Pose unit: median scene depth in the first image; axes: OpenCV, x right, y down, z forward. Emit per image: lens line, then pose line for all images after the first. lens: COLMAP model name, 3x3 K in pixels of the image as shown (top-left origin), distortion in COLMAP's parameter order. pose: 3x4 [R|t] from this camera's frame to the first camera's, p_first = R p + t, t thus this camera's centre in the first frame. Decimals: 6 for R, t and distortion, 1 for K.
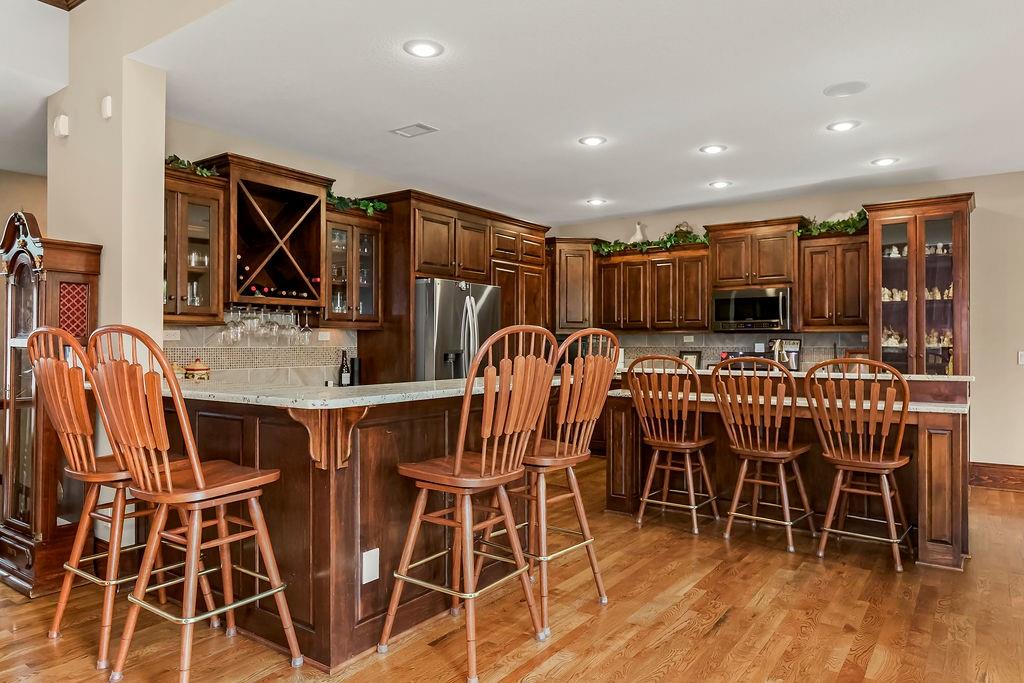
lens RADIAL K [[655.3, 0, 517.2], [0, 655.3, 339.5], [0, 0, 1]] dist [0.007742, -0.009019]
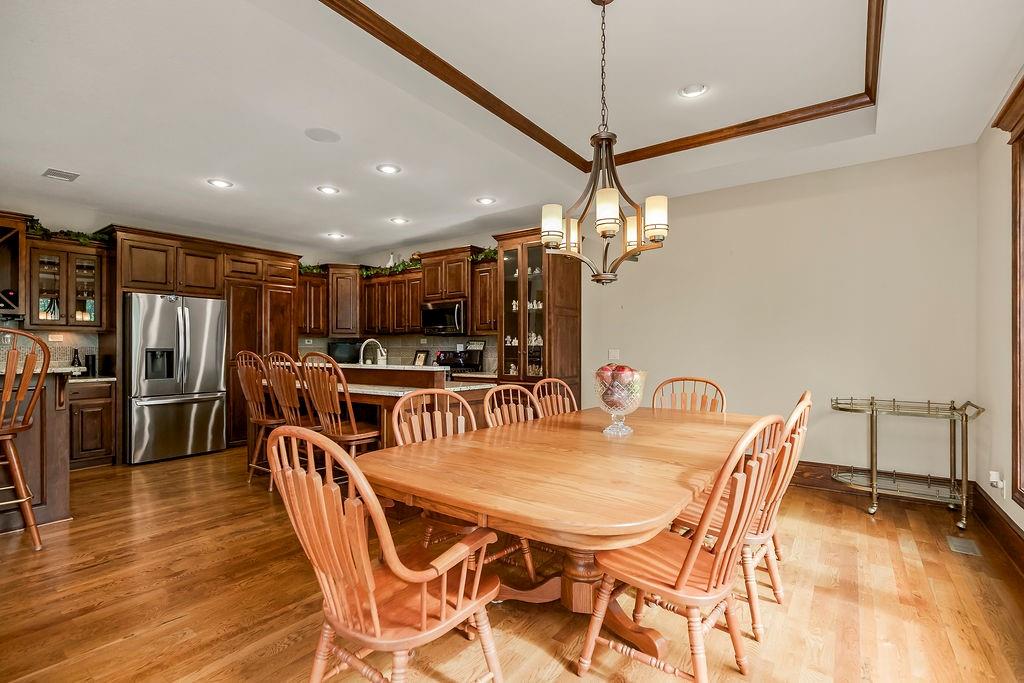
lens RADIAL K [[474.6, 0, 517.1], [0, 474.6, 345.9], [0, 0, 1]] dist [-0.016166, 0.005459]
pose [[0.999994, -0.003219, 0.001617, 0.735196], [0.003218, 0.999995, 0.000493, 0.014281], [-0.001619, -0.000488, 0.999999, 0.085206]]
